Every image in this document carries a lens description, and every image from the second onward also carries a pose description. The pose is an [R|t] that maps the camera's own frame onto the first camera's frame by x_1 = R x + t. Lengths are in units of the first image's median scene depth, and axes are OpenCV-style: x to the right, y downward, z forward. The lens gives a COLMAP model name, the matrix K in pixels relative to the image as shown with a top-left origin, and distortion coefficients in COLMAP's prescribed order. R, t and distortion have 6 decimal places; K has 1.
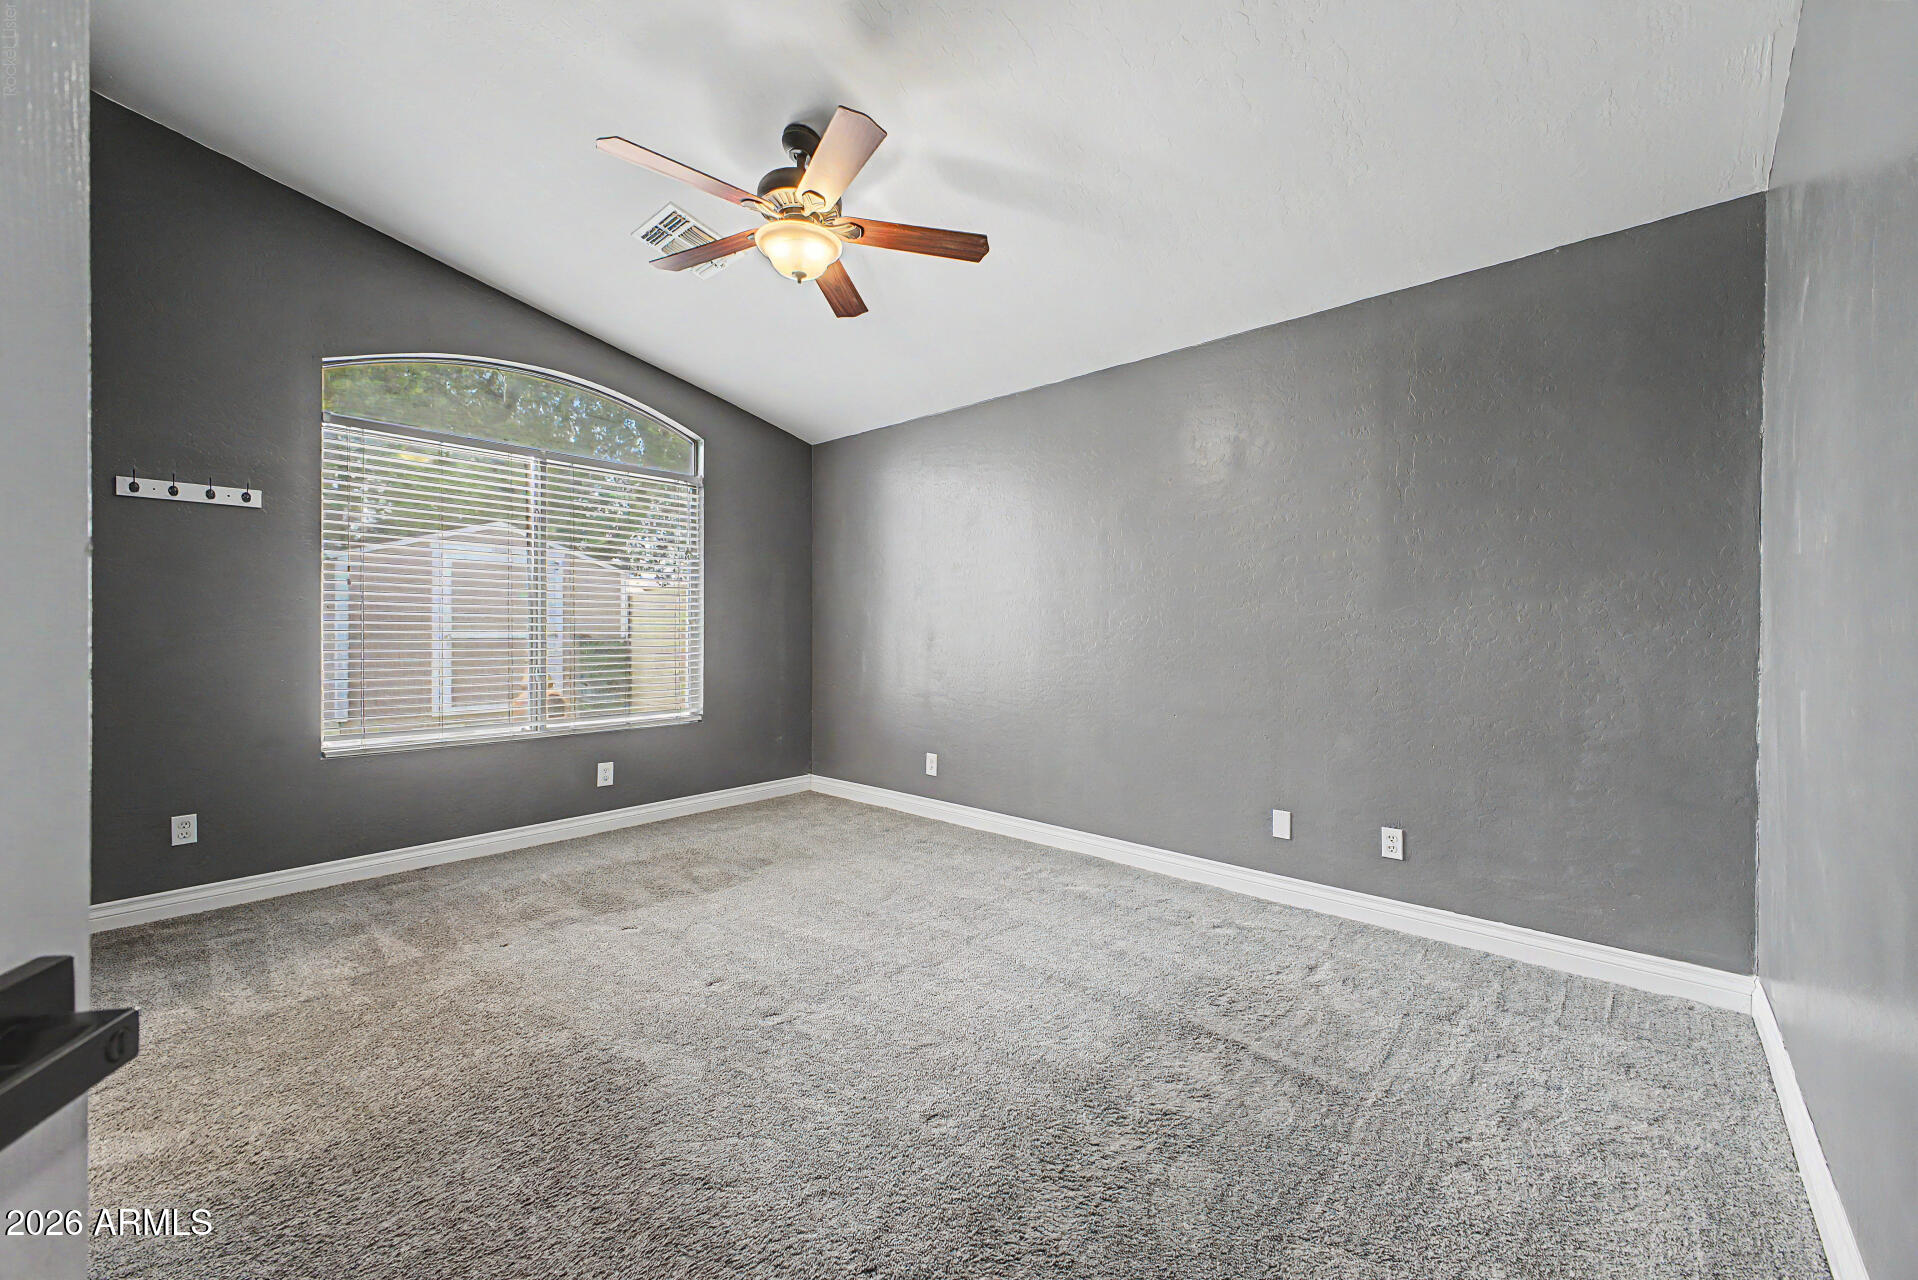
lens RADIAL K [[805.9, 0, 958.7], [0, 805.9, 623.4], [0, 0, 1]] dist [0.000790, -0.008070]
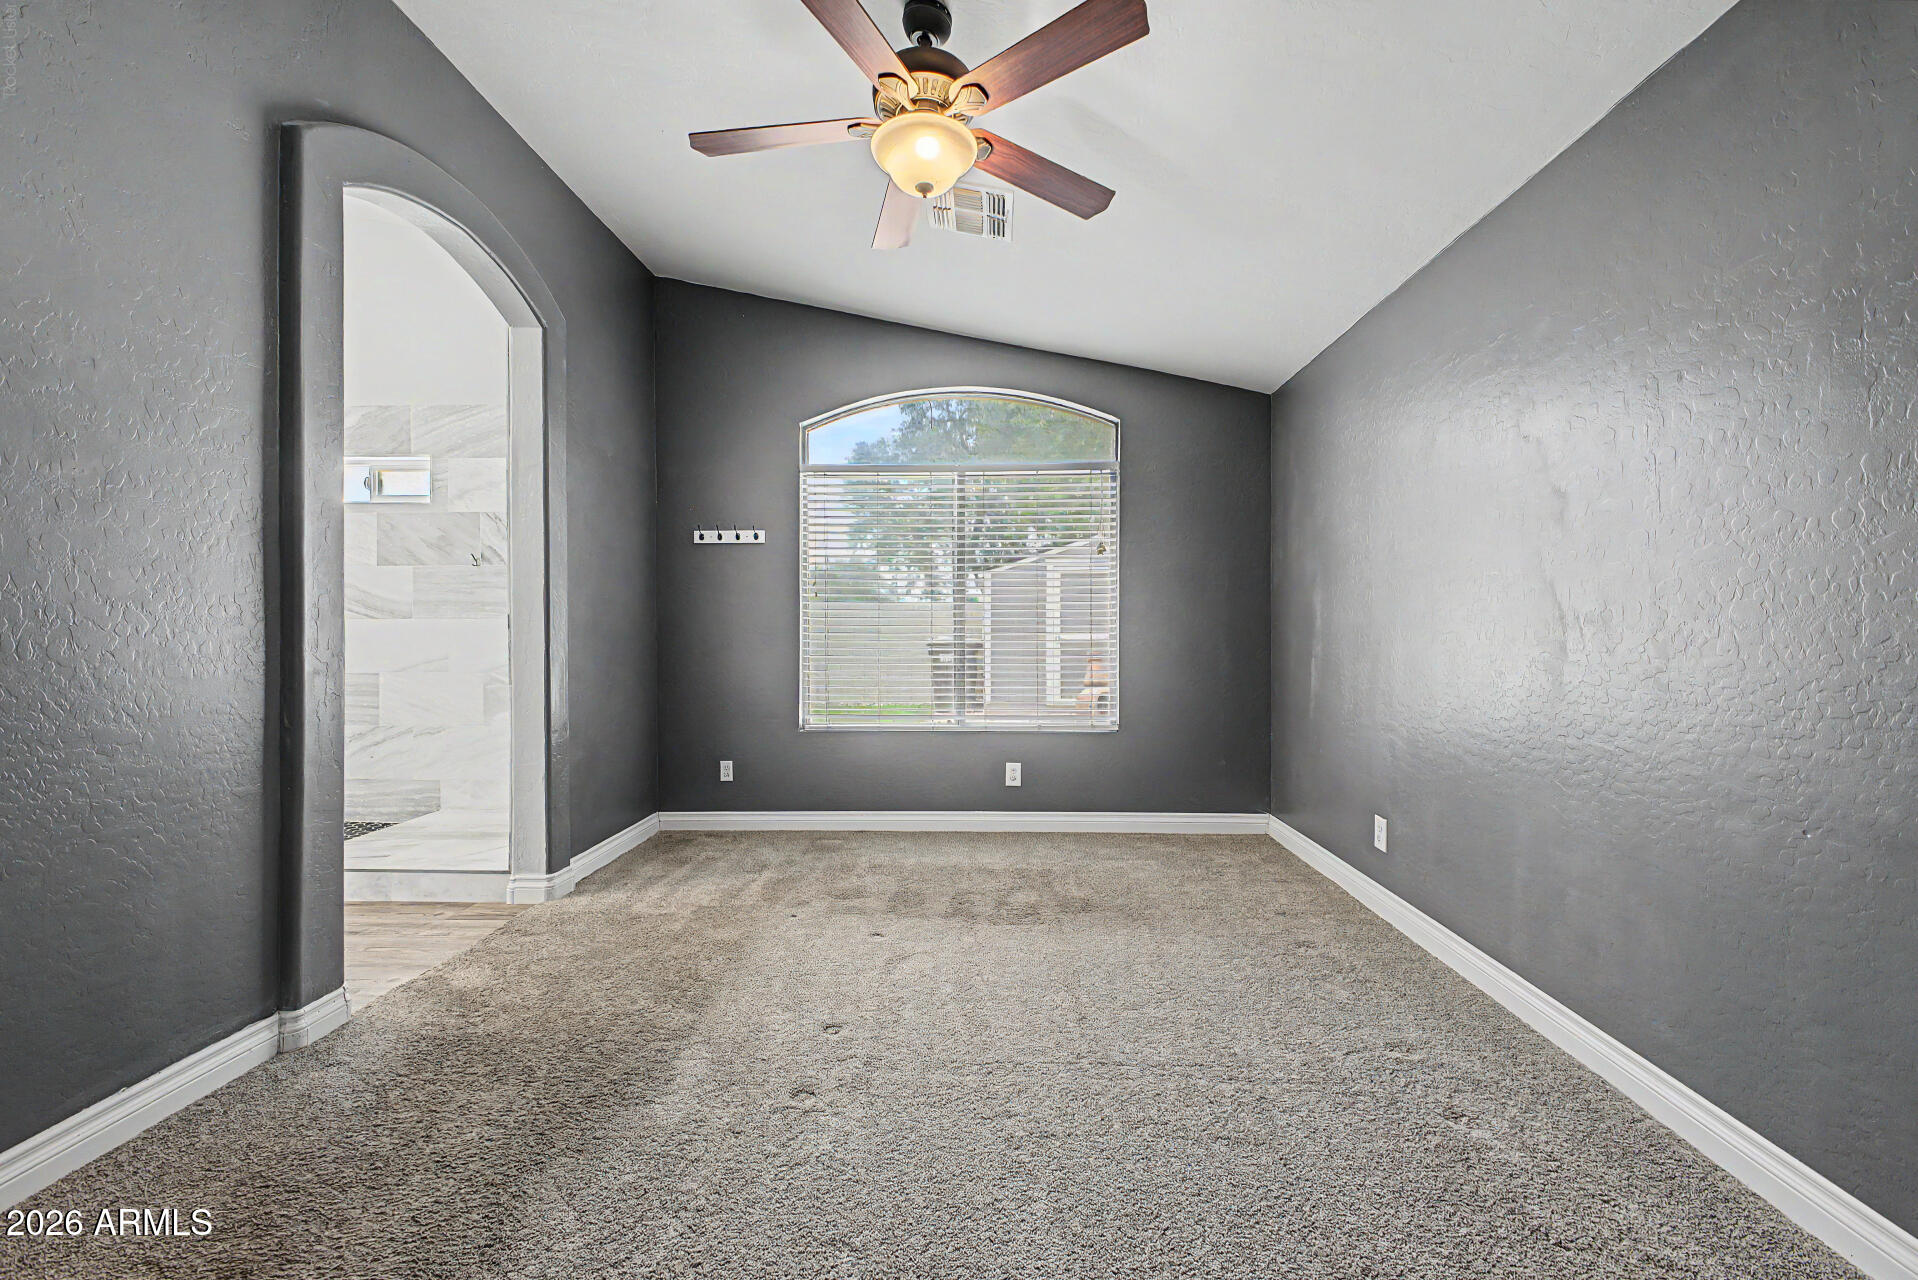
lens RADIAL K [[764.6, 0, 960.8], [0, 764.6, 630.0], [0, 0, 1]] dist [0.016934, -0.006711]
pose [[0.602514, -0.004983, -0.798093, 0.362634], [0.008986, 0.999959, 0.000541, 0.006275], [0.798058, -0.007498, 0.602534, 0.472987]]
